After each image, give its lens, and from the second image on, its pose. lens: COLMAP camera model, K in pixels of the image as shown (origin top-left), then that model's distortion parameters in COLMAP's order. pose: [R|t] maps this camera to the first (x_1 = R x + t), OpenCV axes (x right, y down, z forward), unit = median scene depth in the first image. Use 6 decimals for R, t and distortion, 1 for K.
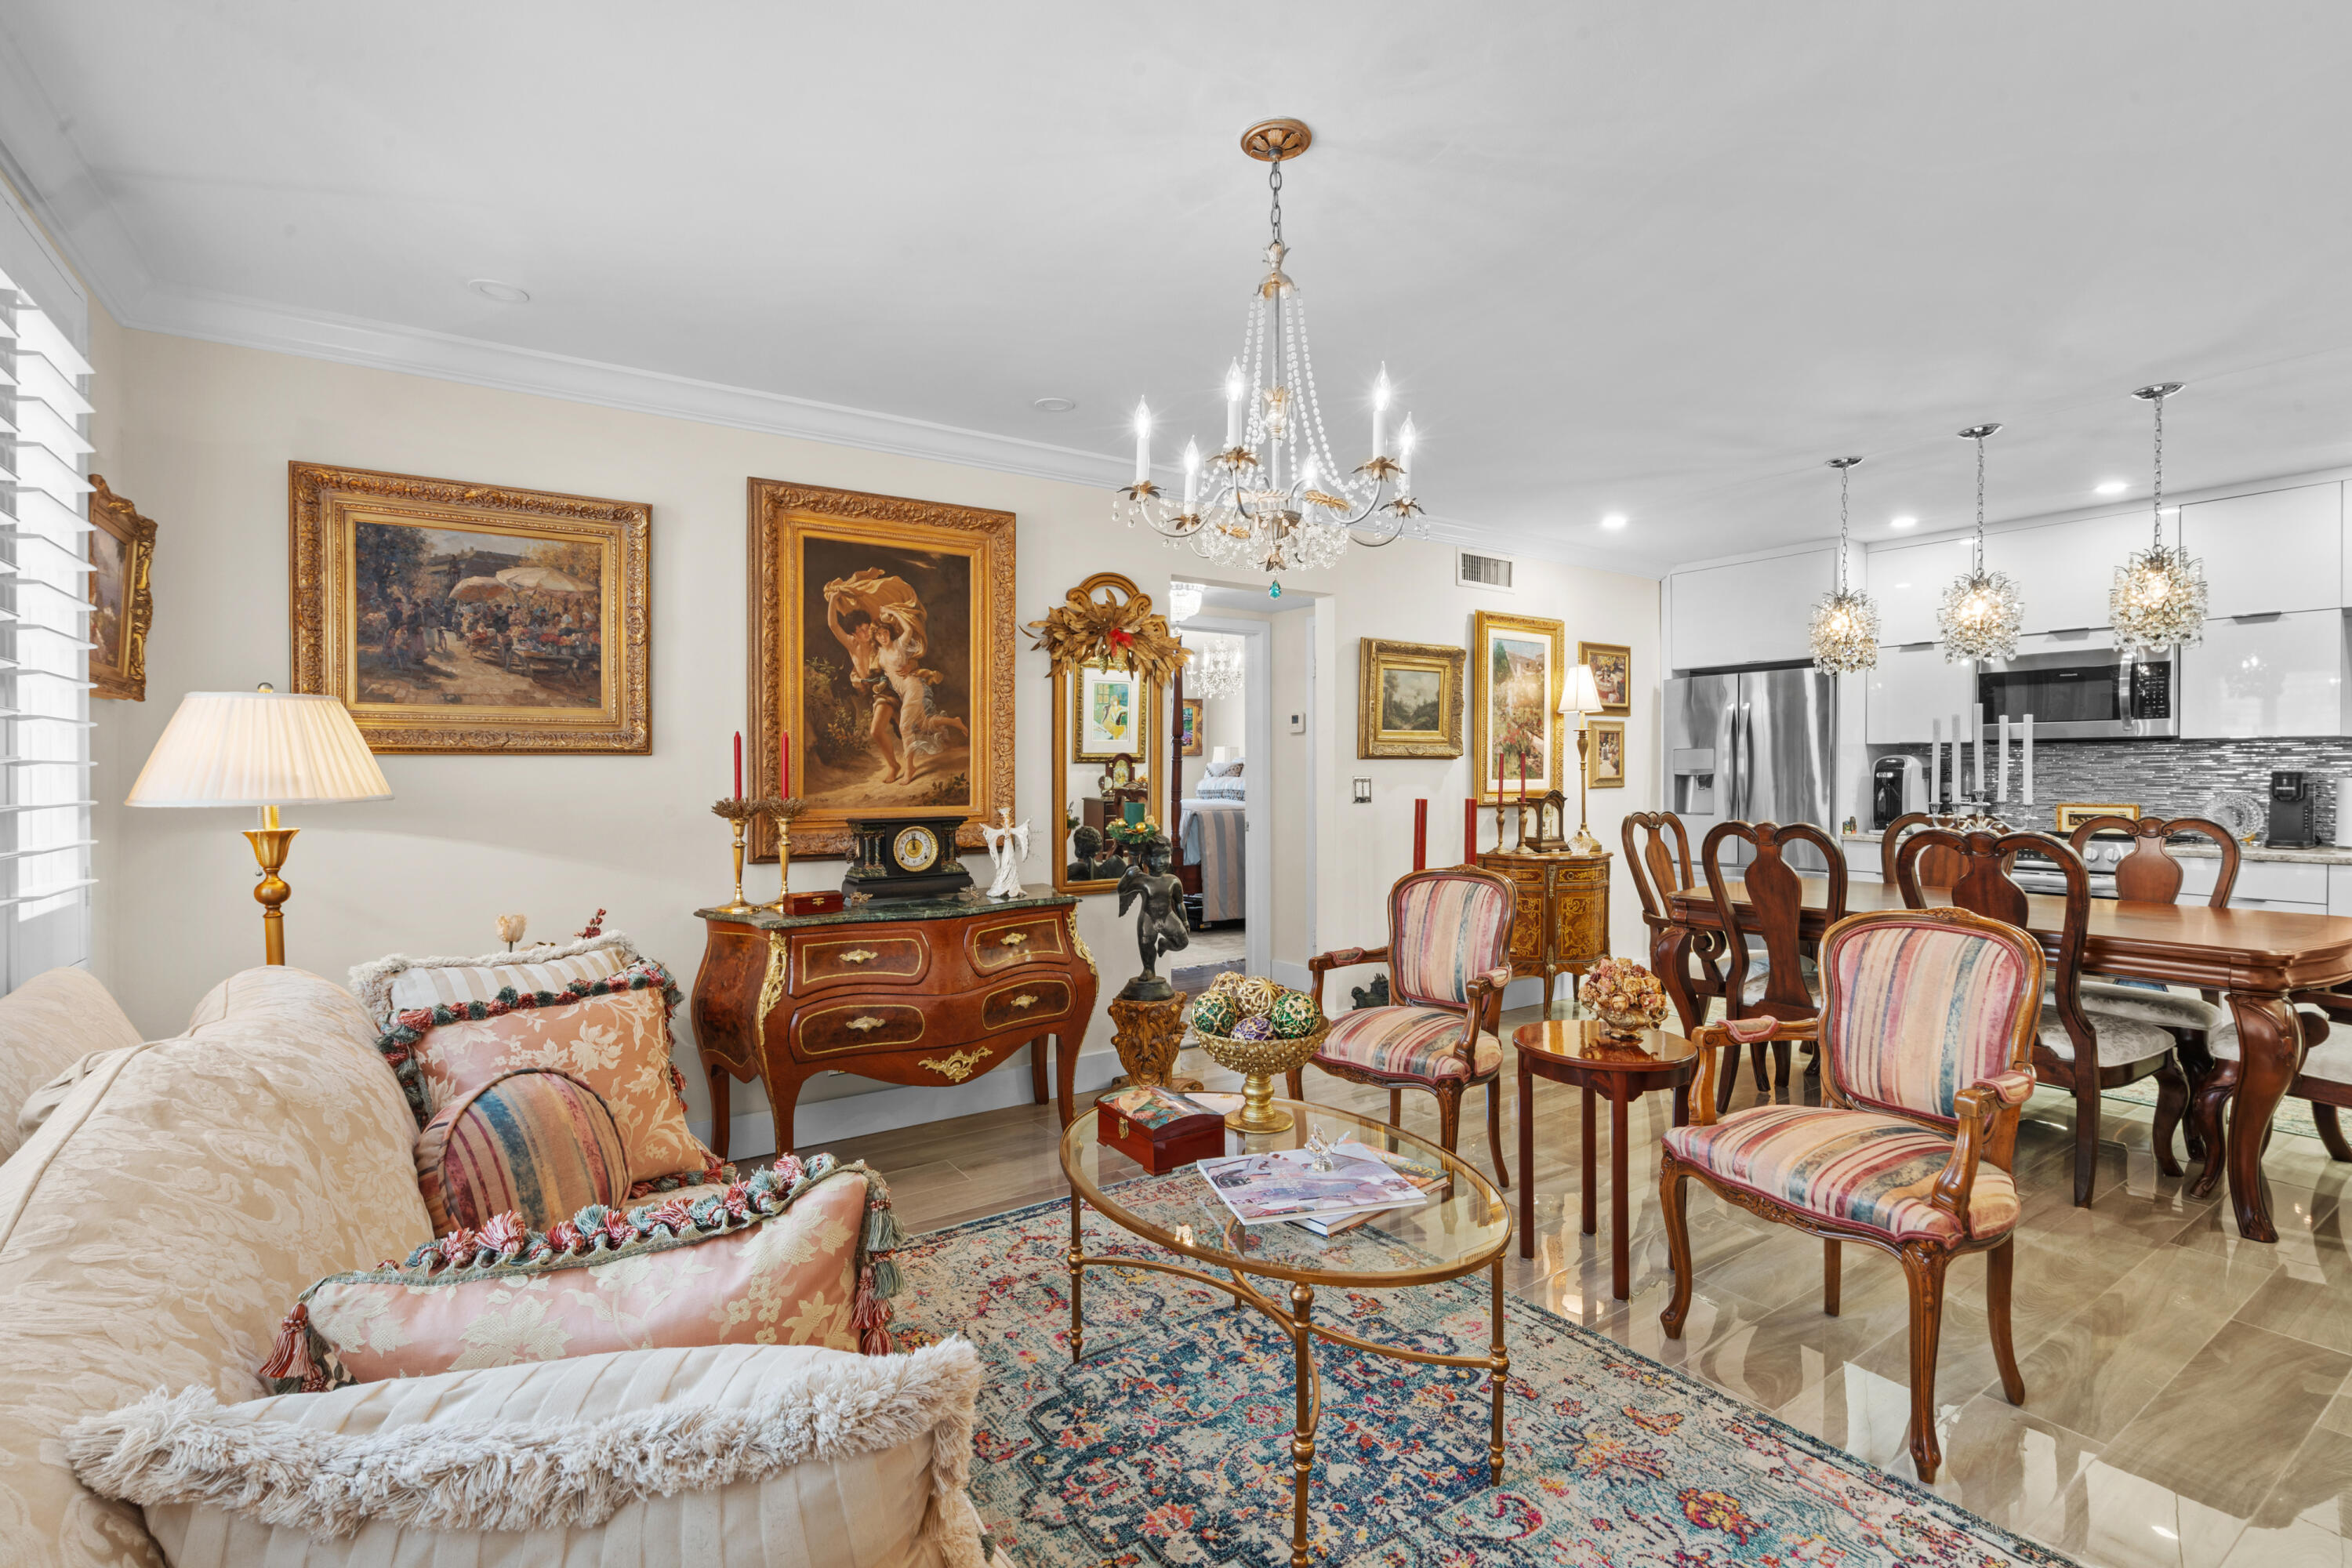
lens RADIAL K [[1072.2, 0, 1167.8], [0, 1072.2, 779.5], [0, 0, 1]] dist [-0.001463, 0.001765]
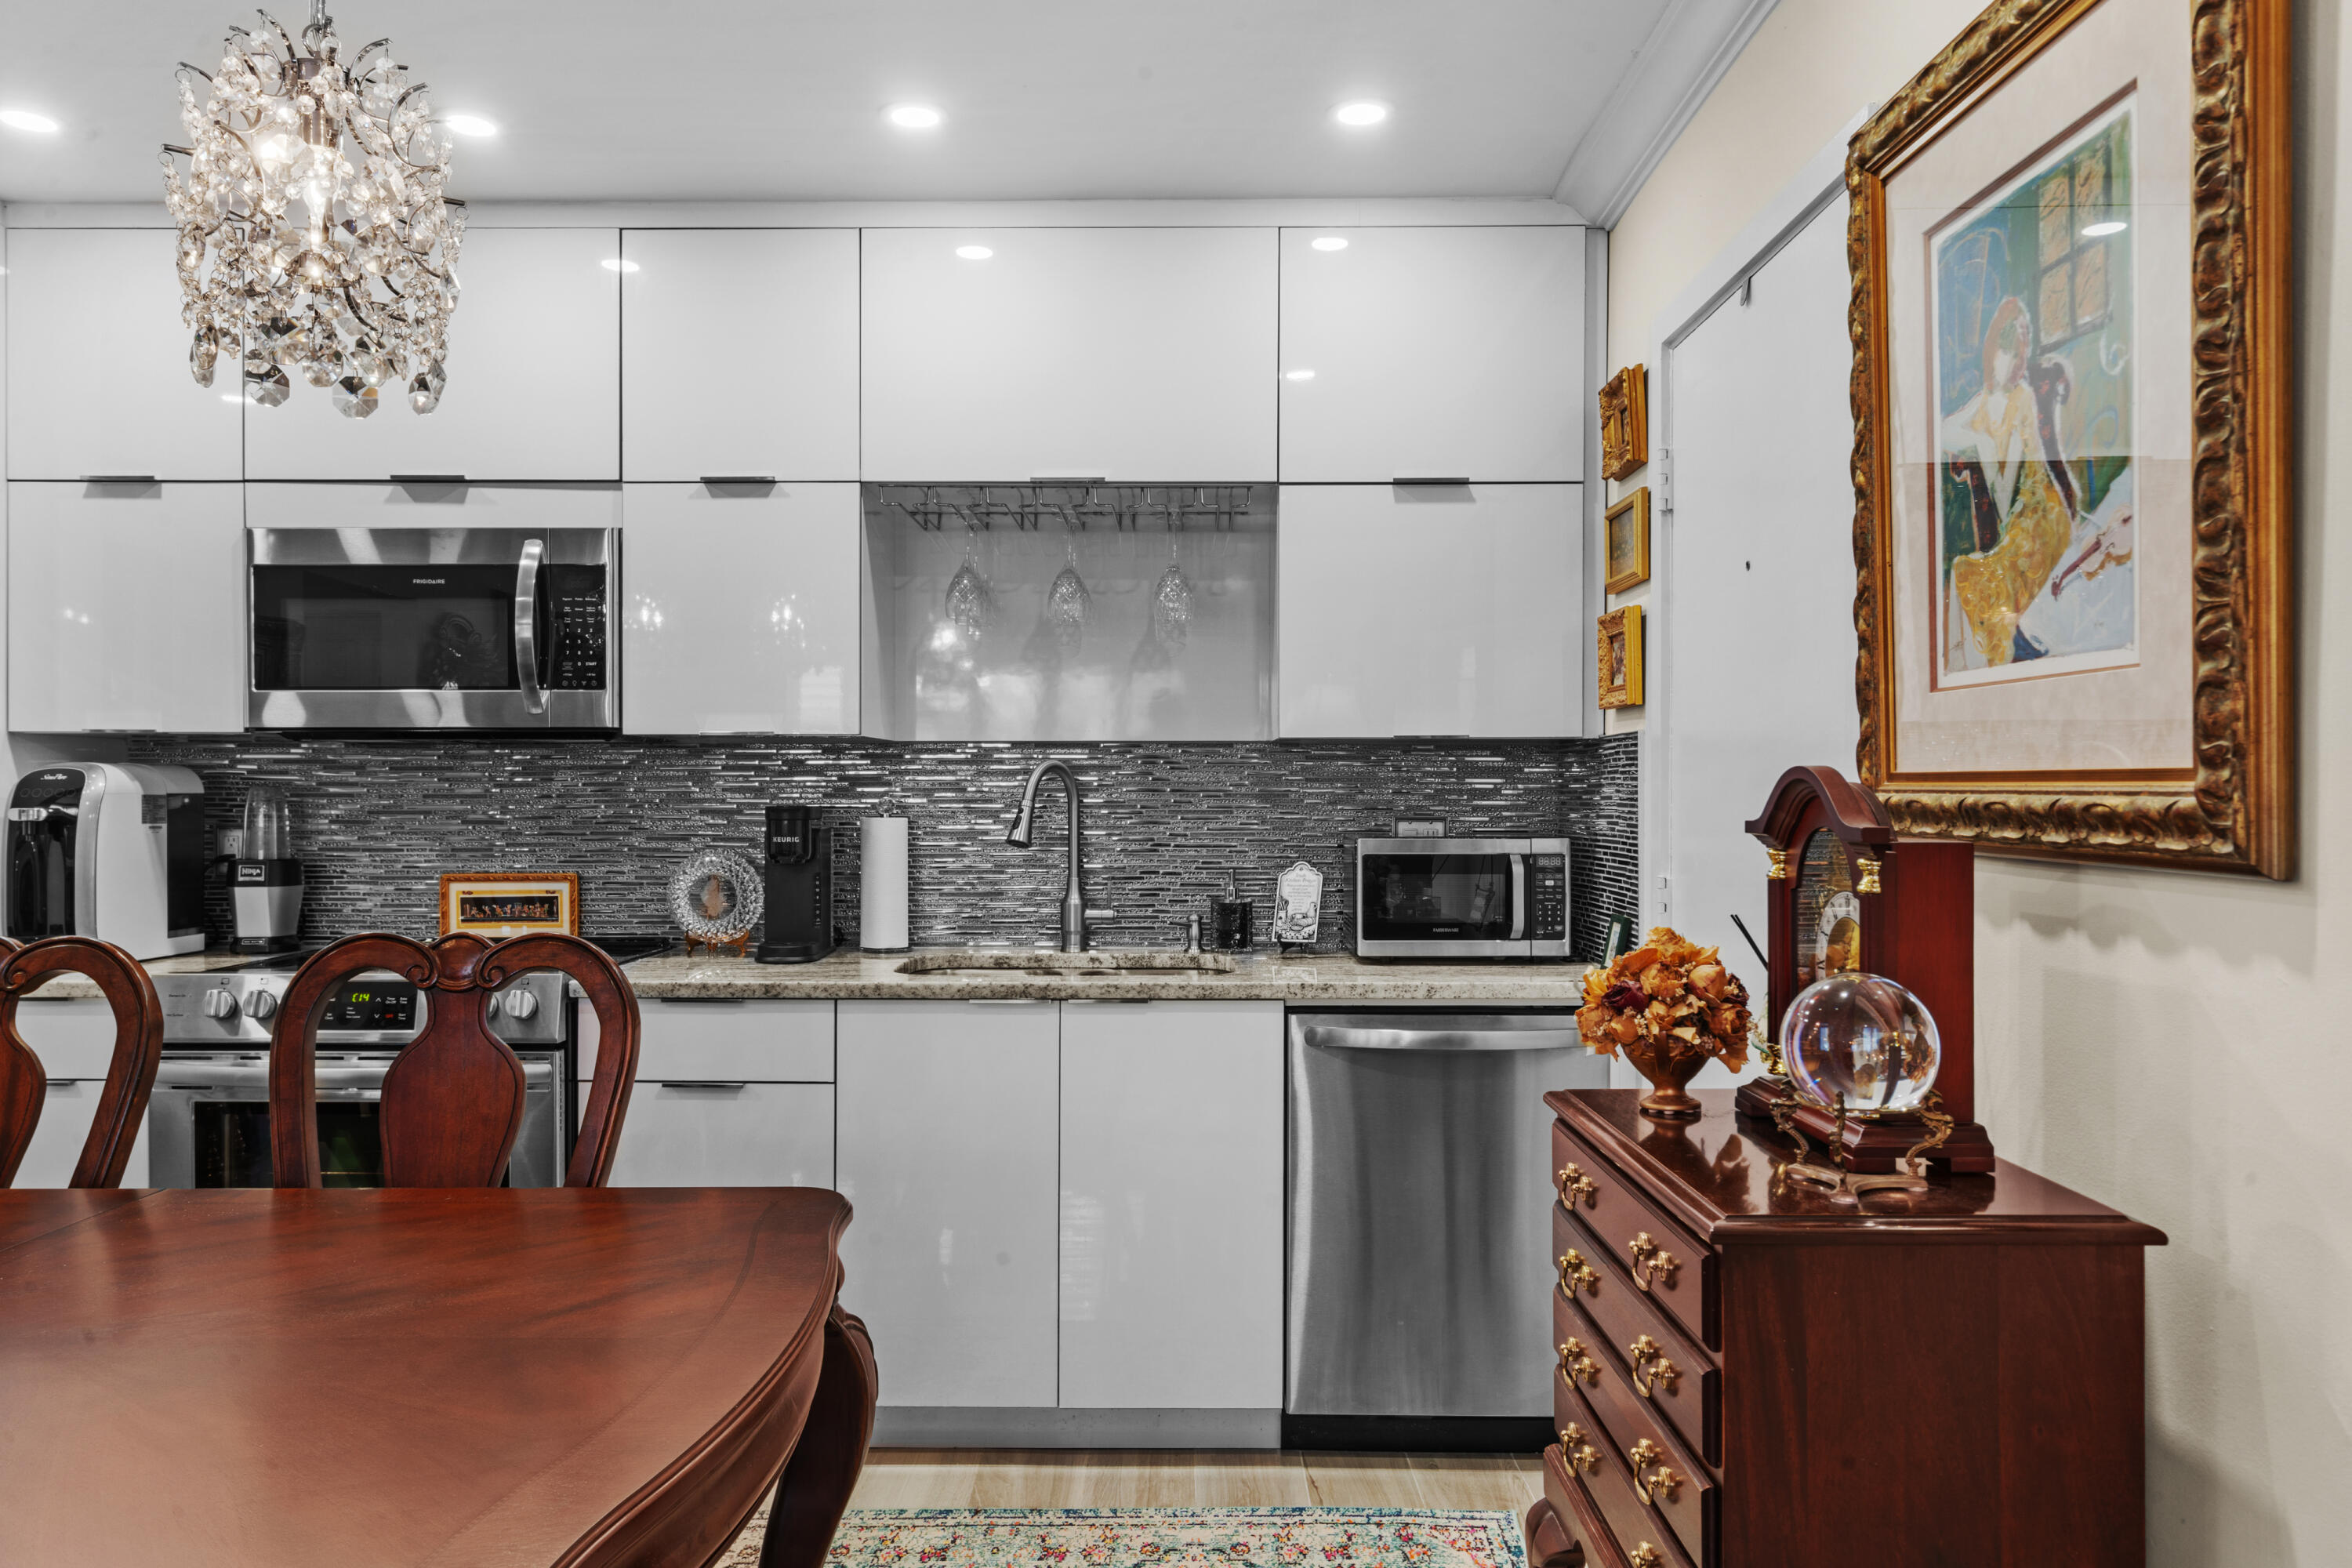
lens RADIAL K [[1614.9, 0, 1174.4], [0, 1614.9, 781.9], [0, 0, 1]] dist [0.002828, 0.000330]
pose [[0.554206, 0.006456, 0.832354, 0.674542], [0.002693, 0.999951, -0.009549, -0.014307], [-0.832375, 0.007533, 0.554162, 0.568121]]
